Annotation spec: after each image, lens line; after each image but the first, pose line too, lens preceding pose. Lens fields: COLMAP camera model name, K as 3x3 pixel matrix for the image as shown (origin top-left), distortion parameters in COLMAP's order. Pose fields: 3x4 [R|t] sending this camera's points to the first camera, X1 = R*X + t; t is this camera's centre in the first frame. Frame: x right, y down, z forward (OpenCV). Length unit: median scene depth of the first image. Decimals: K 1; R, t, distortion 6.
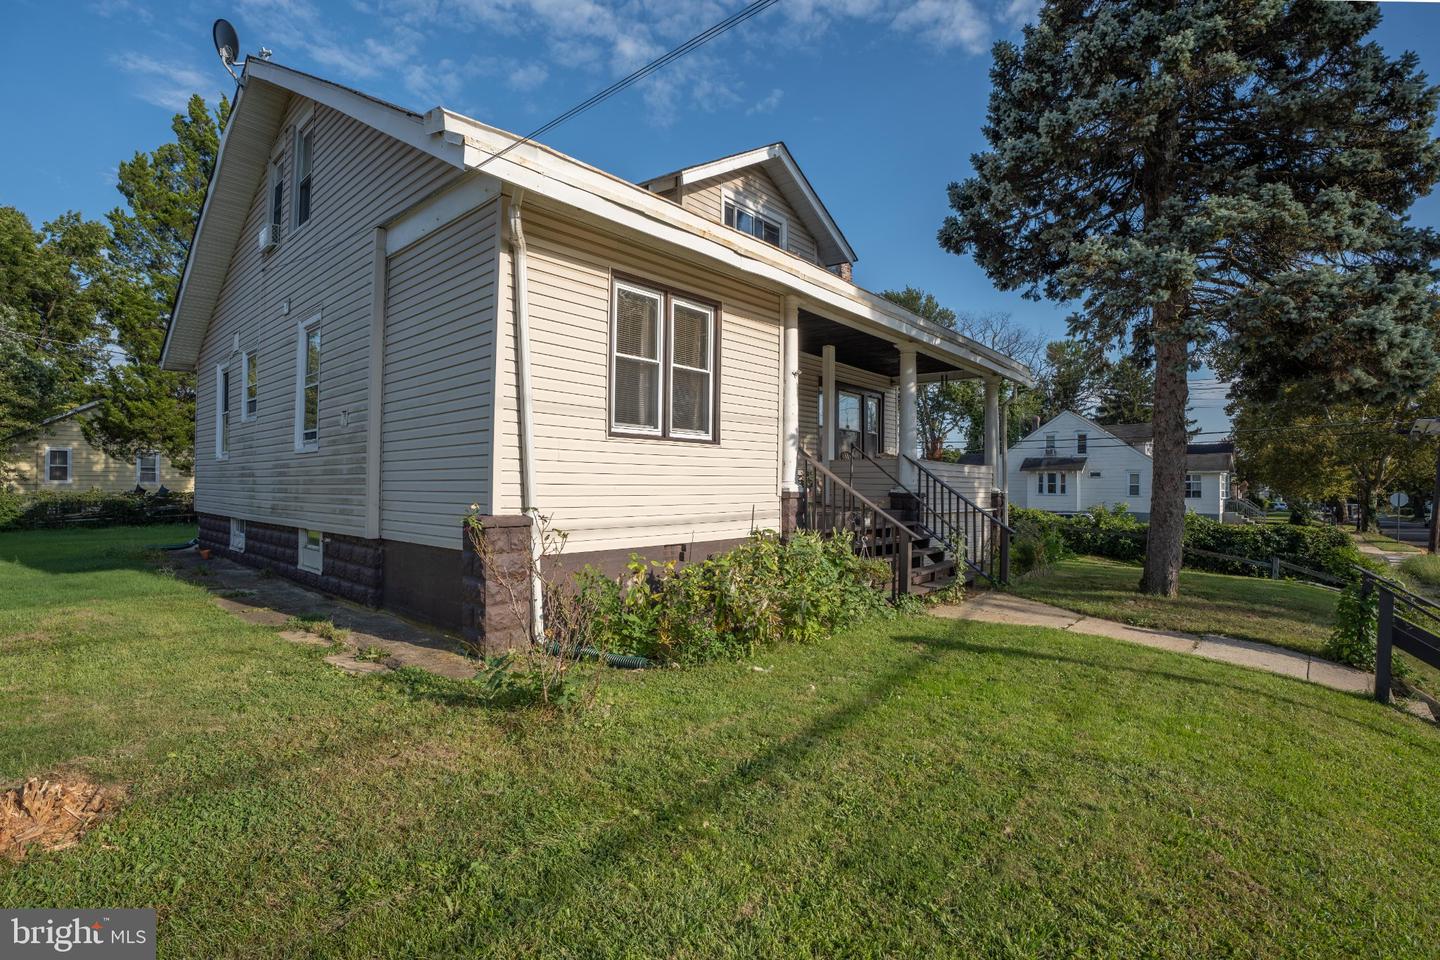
lens RADIAL K [[663.8, 0, 709.6], [0, 663.8, 486.9], [0, 0, 1]] dist [-0.048357, 0.005005]
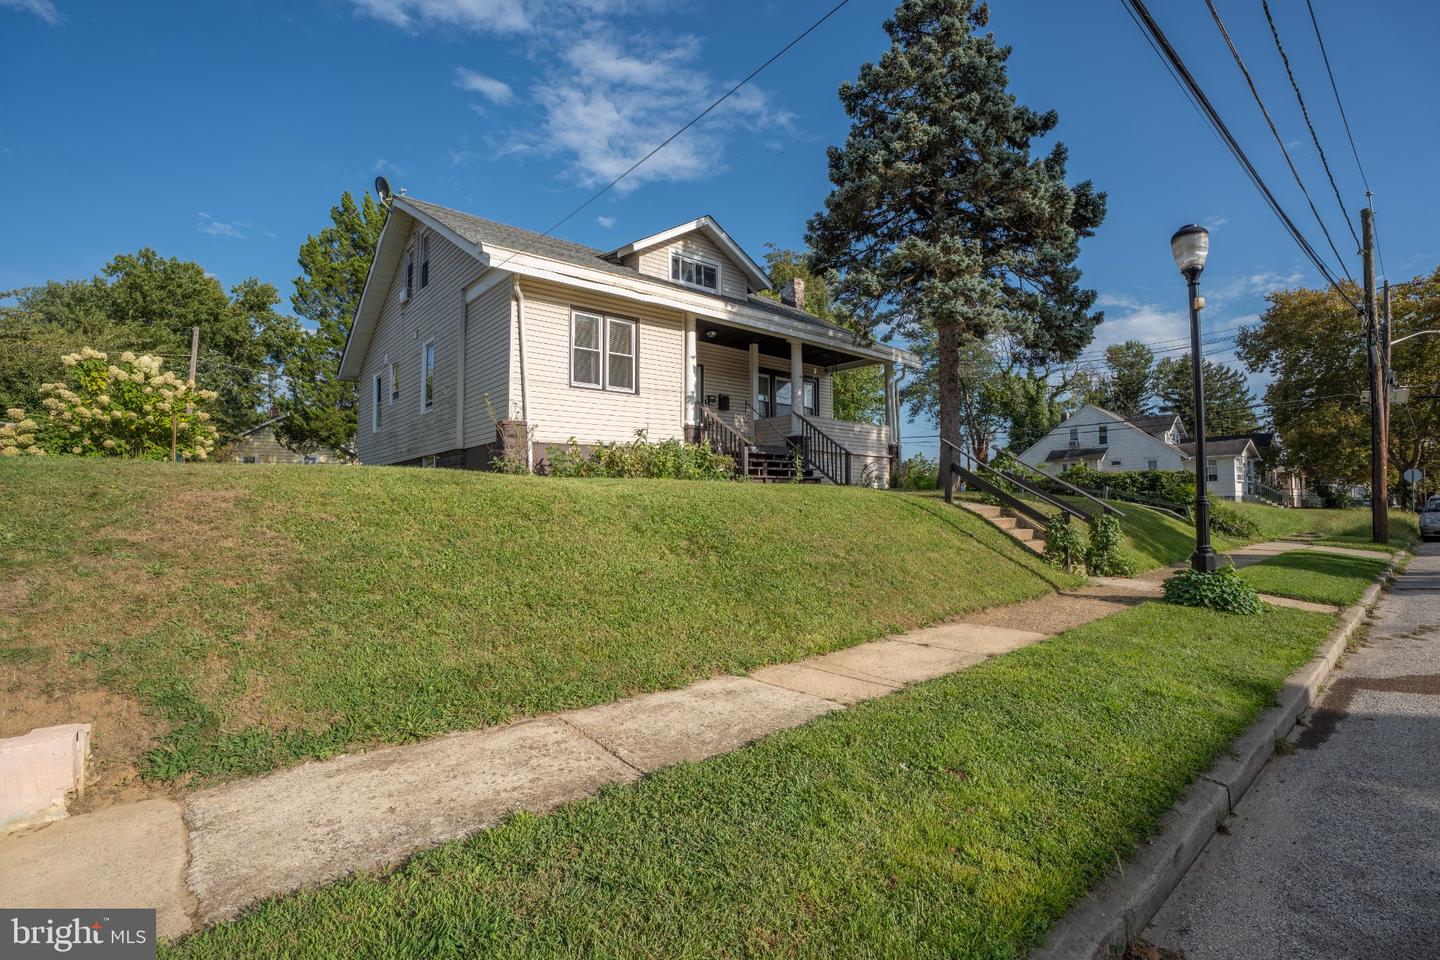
lens RADIAL K [[663.8, 0, 715.3], [0, 663.8, 492.0], [0, 0, 1]] dist [-0.048357, 0.005005]
pose [[0.990822, -0.020347, -0.133634, 0.413560], [0.016790, 0.999476, -0.027691, 0.229713], [0.134127, 0.025193, 0.990644, -0.695237]]
